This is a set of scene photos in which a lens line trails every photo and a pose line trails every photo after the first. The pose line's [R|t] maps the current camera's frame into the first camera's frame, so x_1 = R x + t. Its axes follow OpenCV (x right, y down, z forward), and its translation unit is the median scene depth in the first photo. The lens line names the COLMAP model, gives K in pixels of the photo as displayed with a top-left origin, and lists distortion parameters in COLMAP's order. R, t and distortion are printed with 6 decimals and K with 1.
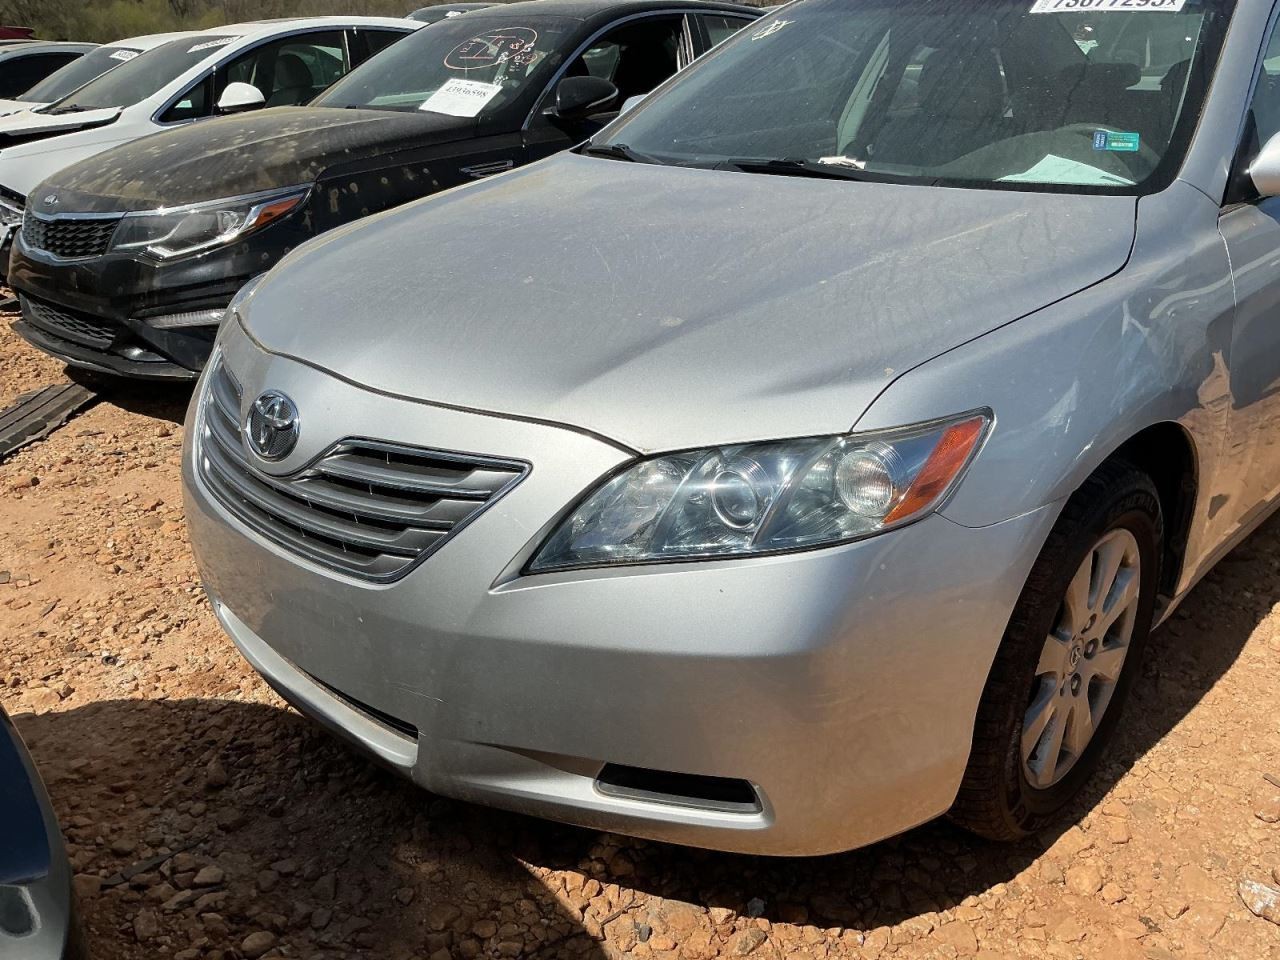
lens RADIAL K [[987.3, 0, 600.9], [0, 987.3, 479.7], [0, 0, 1]] dist [0.048943, -0.089164]
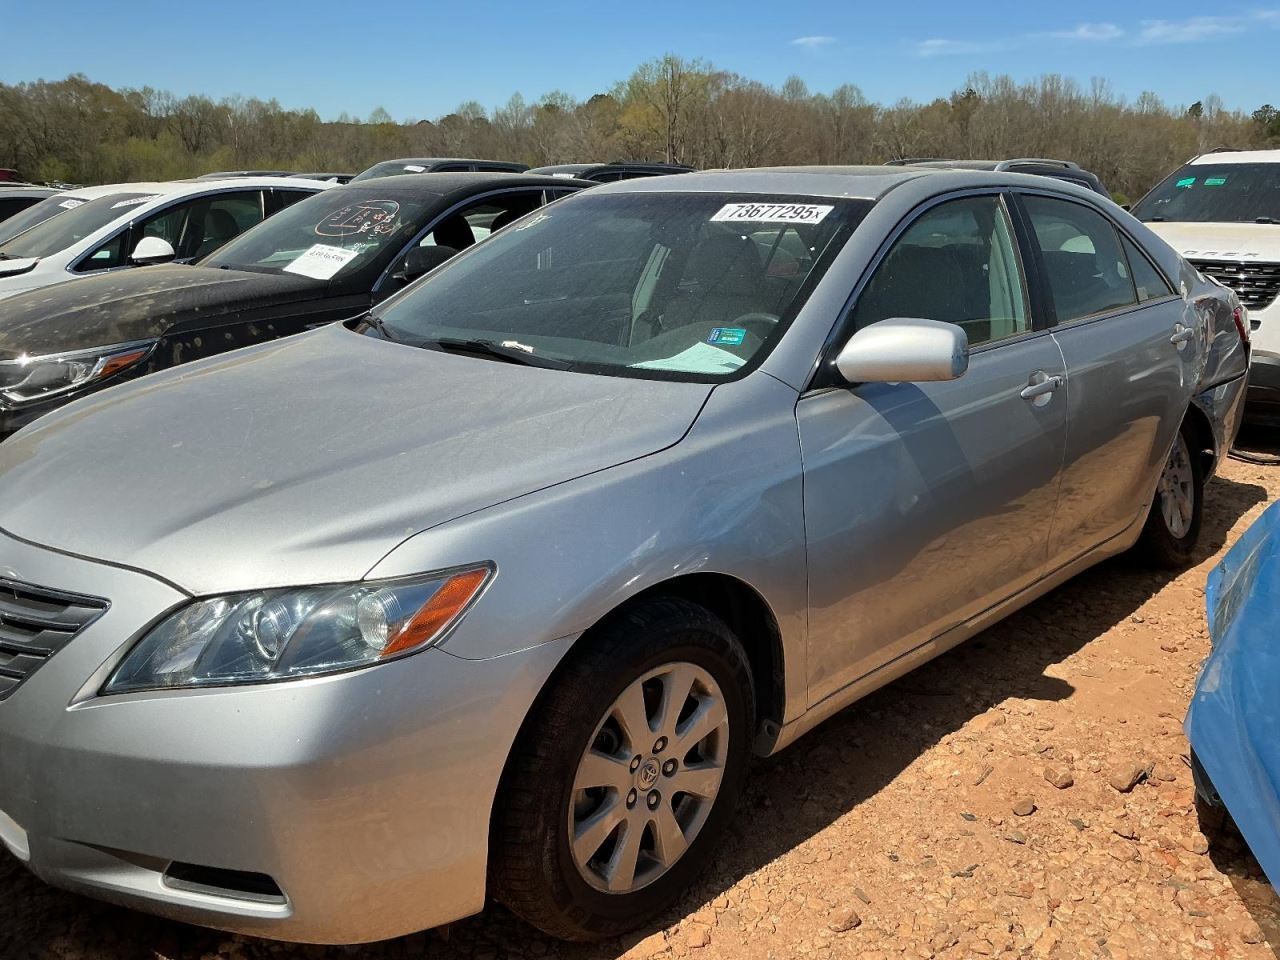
lens RADIAL K [[1018.0, 0, 662.9], [0, 1018.0, 482.6], [0, 0, 1]] dist [0.063396, -0.114257]
pose [[0.999814, 0.016692, 0.009694, 0.324366], [-0.015393, 0.992489, -0.121364, -0.010234], [-0.011647, 0.121192, 0.992561, -0.151130]]
